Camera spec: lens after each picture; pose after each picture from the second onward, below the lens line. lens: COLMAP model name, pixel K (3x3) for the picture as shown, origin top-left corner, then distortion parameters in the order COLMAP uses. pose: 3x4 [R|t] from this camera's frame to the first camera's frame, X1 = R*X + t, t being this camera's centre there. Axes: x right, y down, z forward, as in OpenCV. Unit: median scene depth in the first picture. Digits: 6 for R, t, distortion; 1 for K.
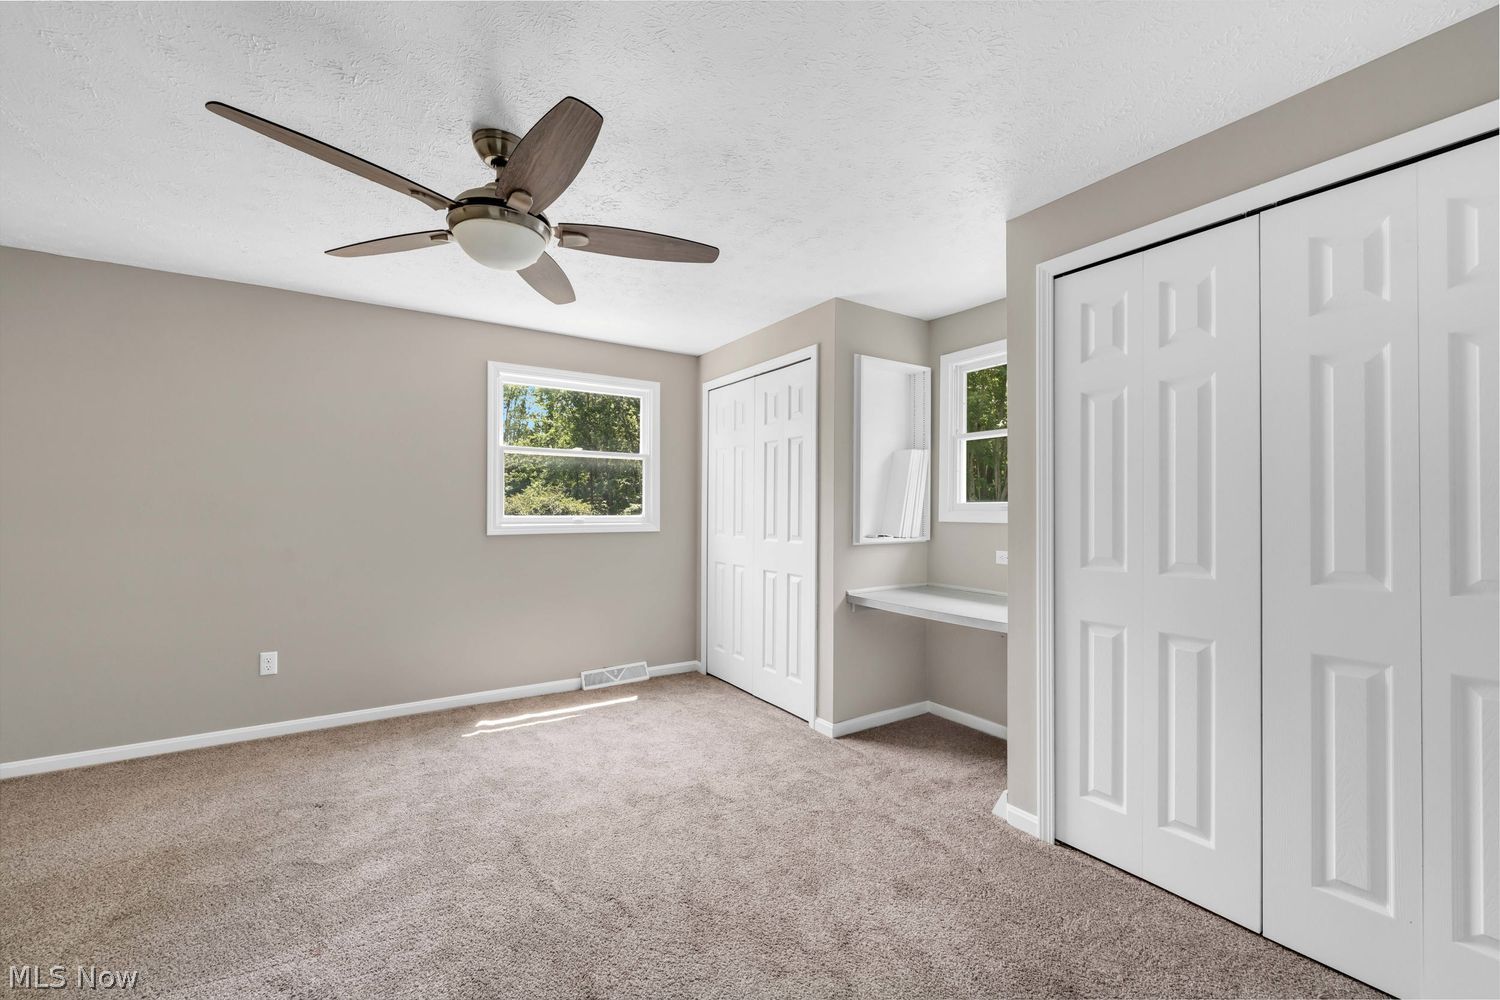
lens RADIAL K [[617.9, 0, 750.0], [0, 617.9, 500.0], [0, 0, 1]] dist [0.002633, 0.000047]
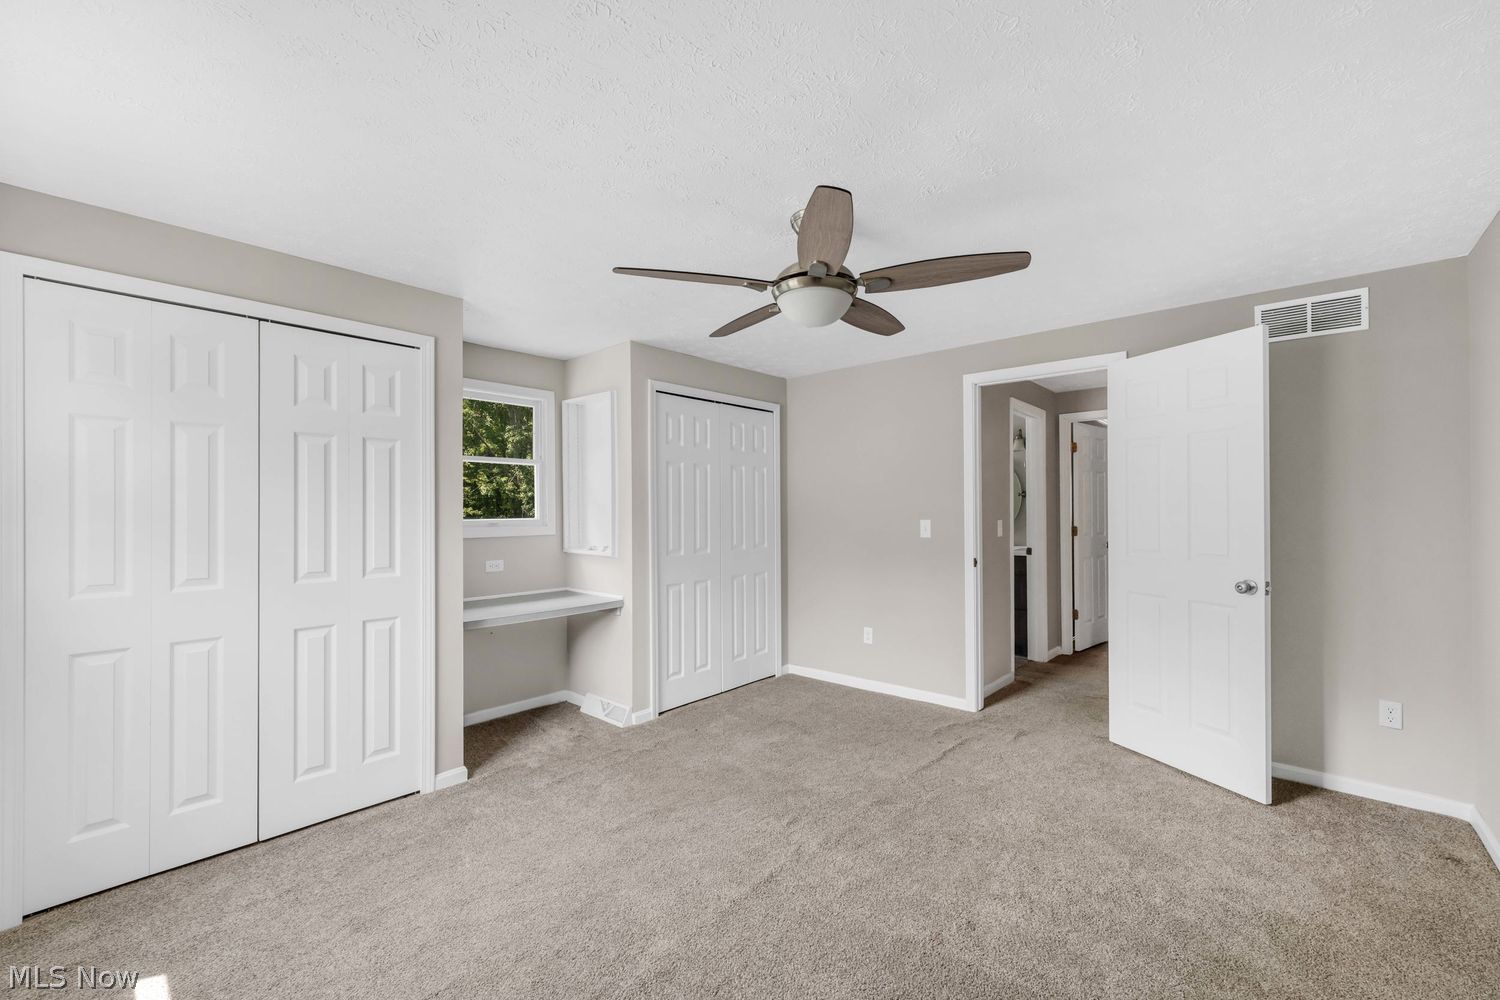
lens RADIAL K [[617.9, 0, 750.0], [0, 617.9, 500.0], [0, 0, 1]] dist [0.002633, 0.000047]
pose [[-0.268315, 0.007386, 0.963303, -0.969756], [-0.009640, 0.999900, -0.010352, -0.030509], [-0.963283, -0.012064, -0.268217, 0.940151]]
